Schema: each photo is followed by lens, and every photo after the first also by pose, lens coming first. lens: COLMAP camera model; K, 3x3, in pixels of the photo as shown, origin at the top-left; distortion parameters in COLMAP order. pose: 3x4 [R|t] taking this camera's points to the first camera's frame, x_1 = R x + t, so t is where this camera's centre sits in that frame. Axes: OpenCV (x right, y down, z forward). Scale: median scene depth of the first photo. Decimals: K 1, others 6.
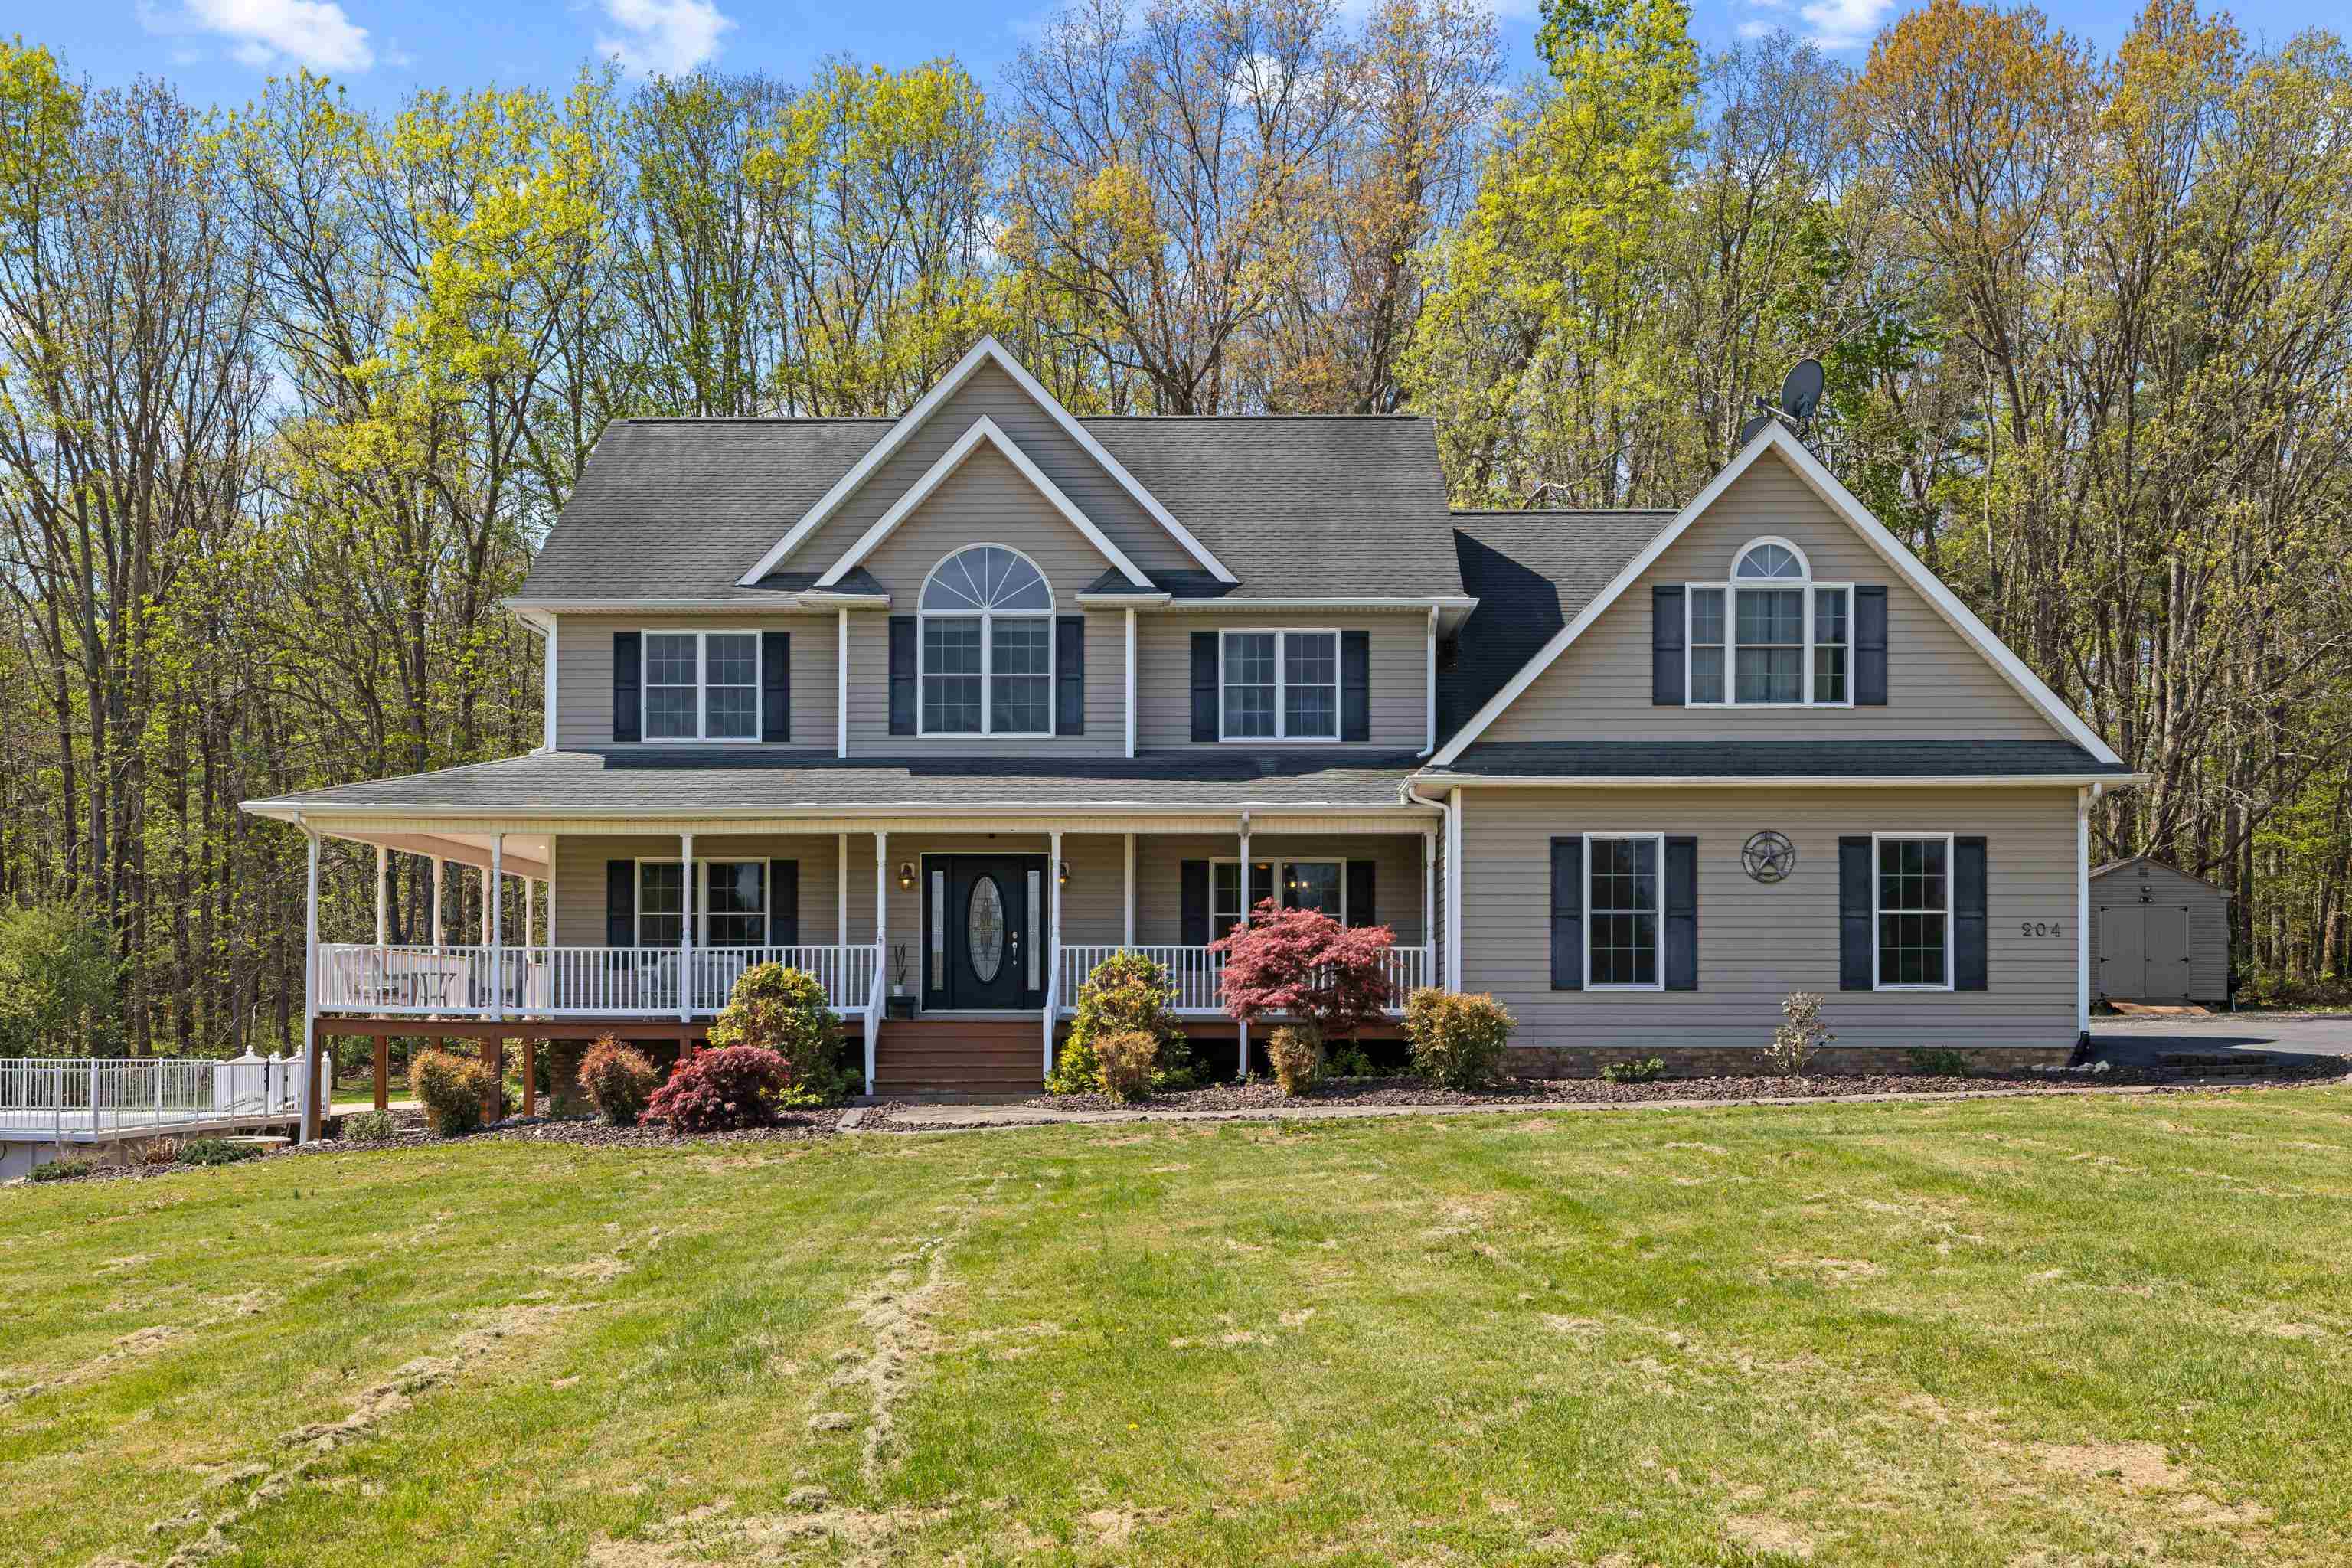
lens RADIAL K [[2299.5, 0, 1176.0], [0, 2299.5, 784.0], [0, 0, 1]] dist [-0.007980, -0.001360]
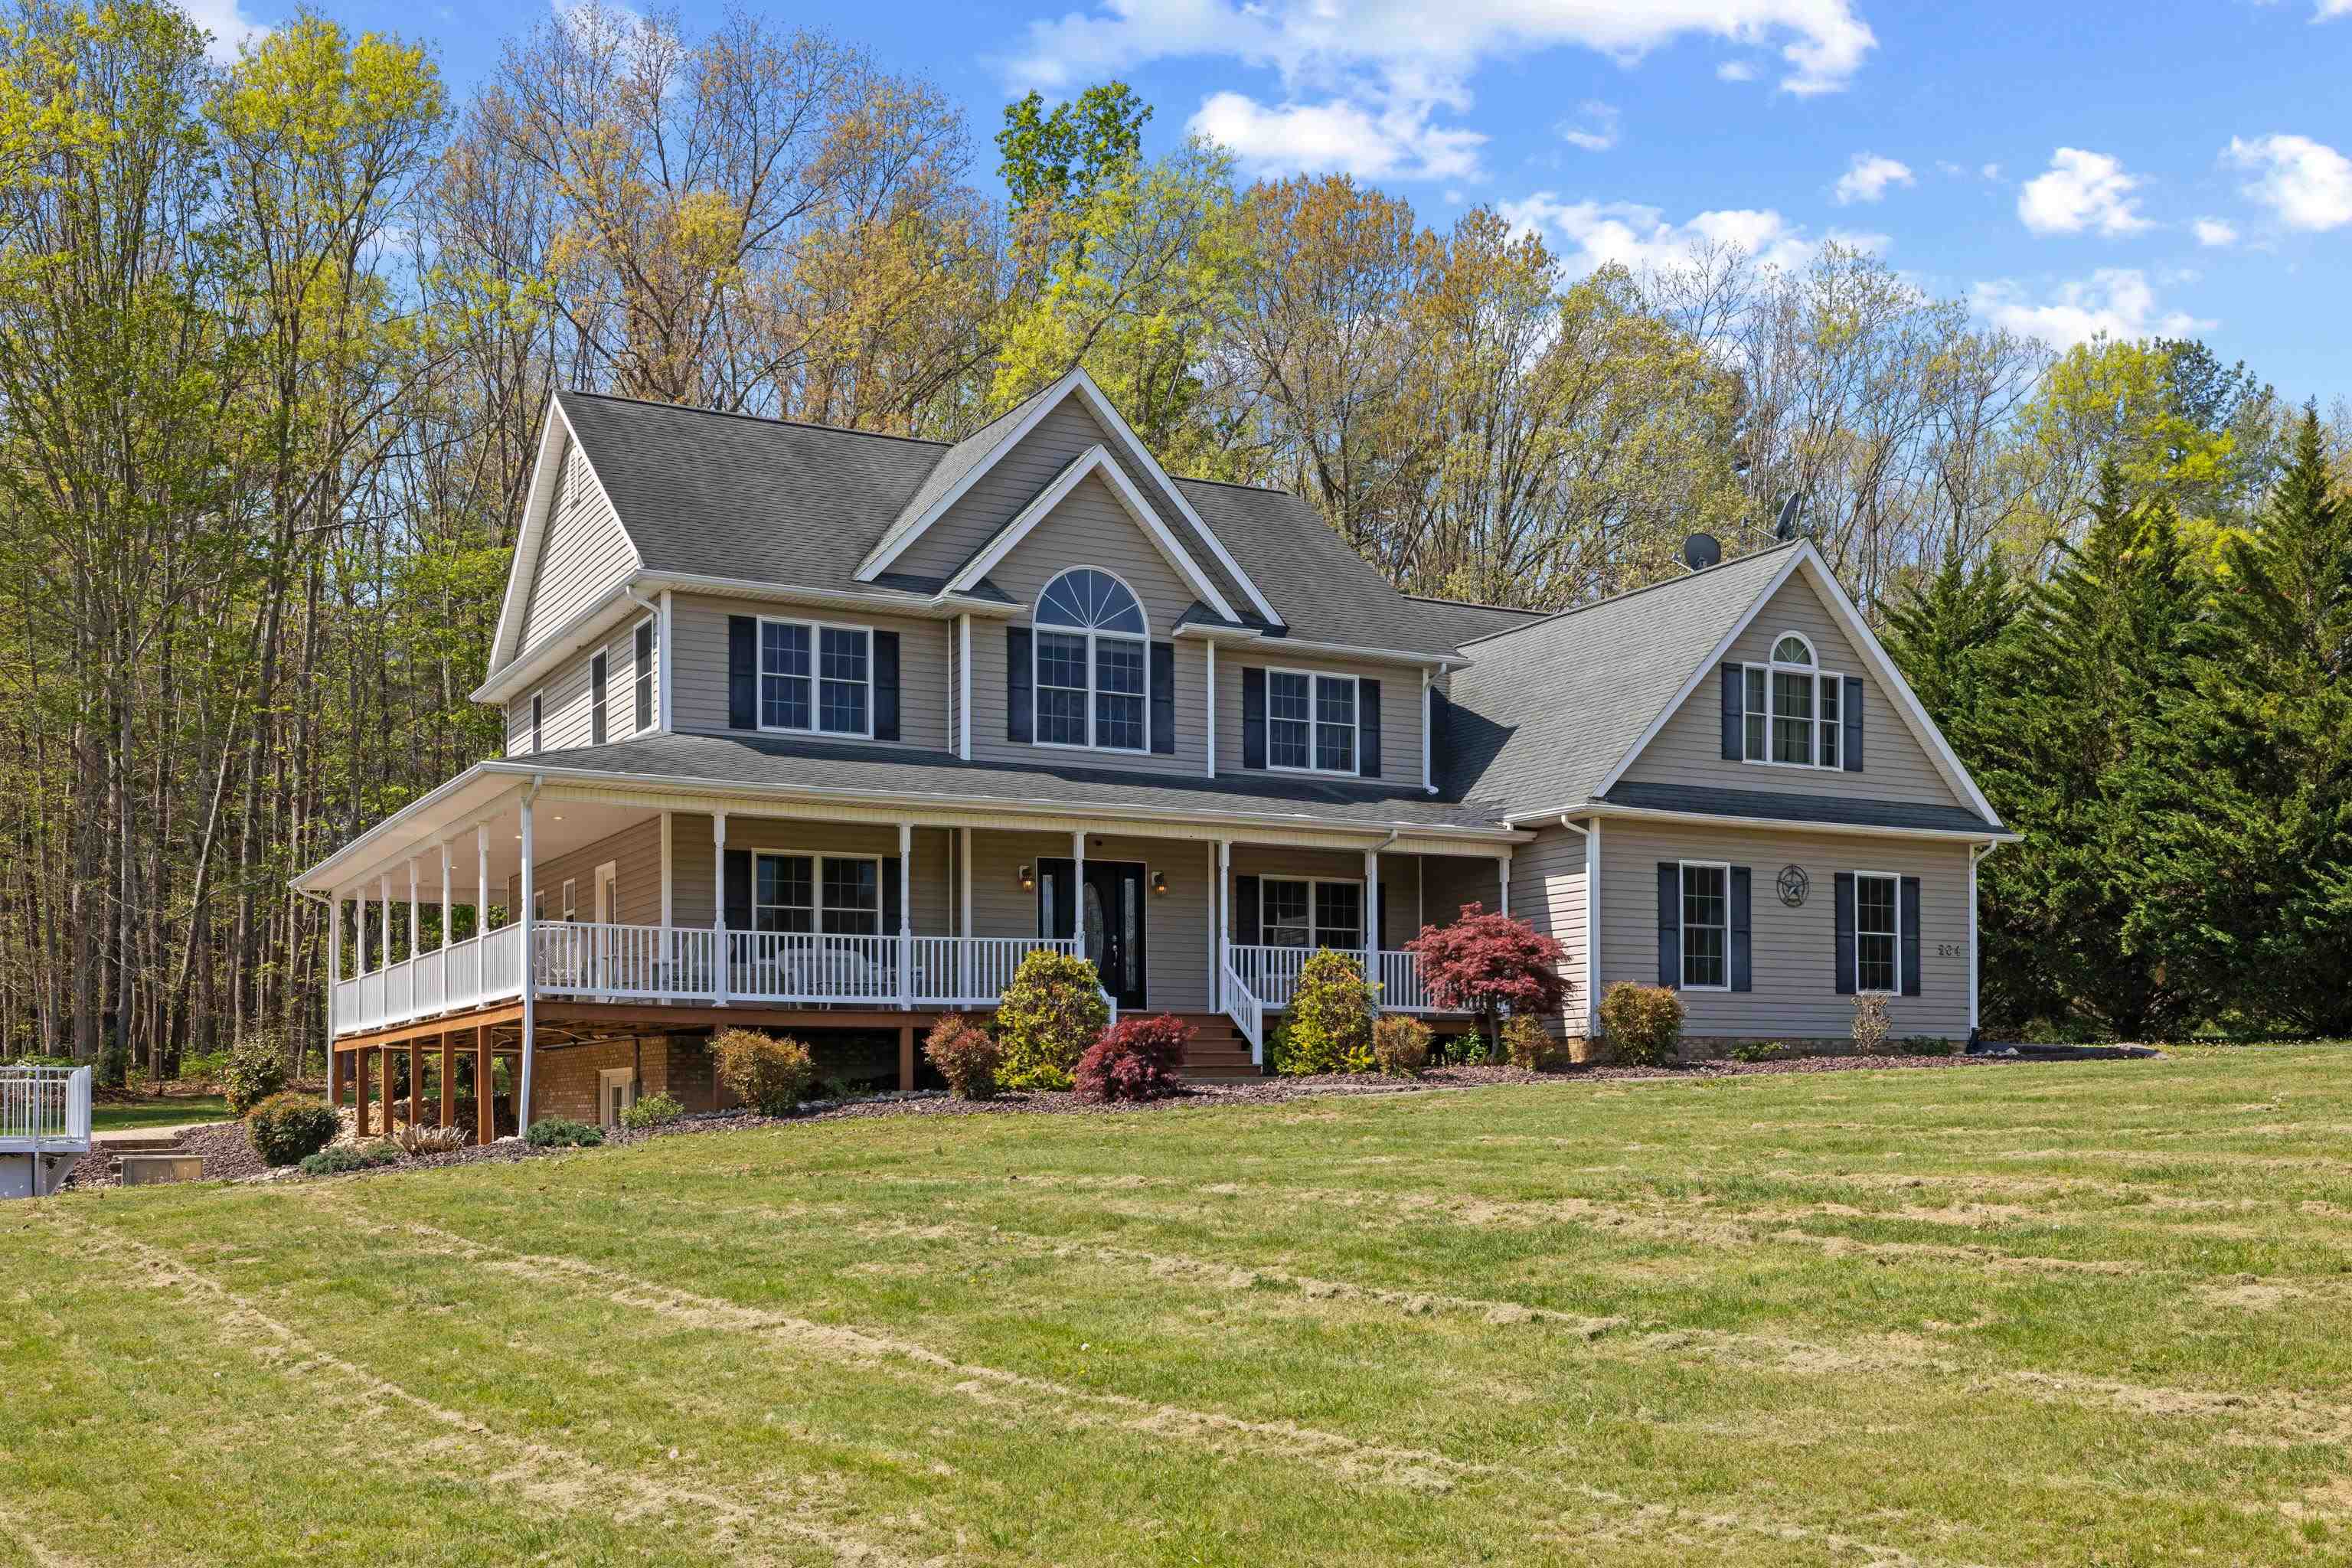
lens RADIAL K [[2299.5, 0, 1176.0], [0, 2299.5, 784.0], [0, 0, 1]] dist [-0.007980, -0.001360]
pose [[0.869664, 0.063326, 0.489565, -0.563798], [-0.043322, 0.997702, -0.052097, 0.048554], [-0.491739, 0.024098, 0.870409, 0.064882]]
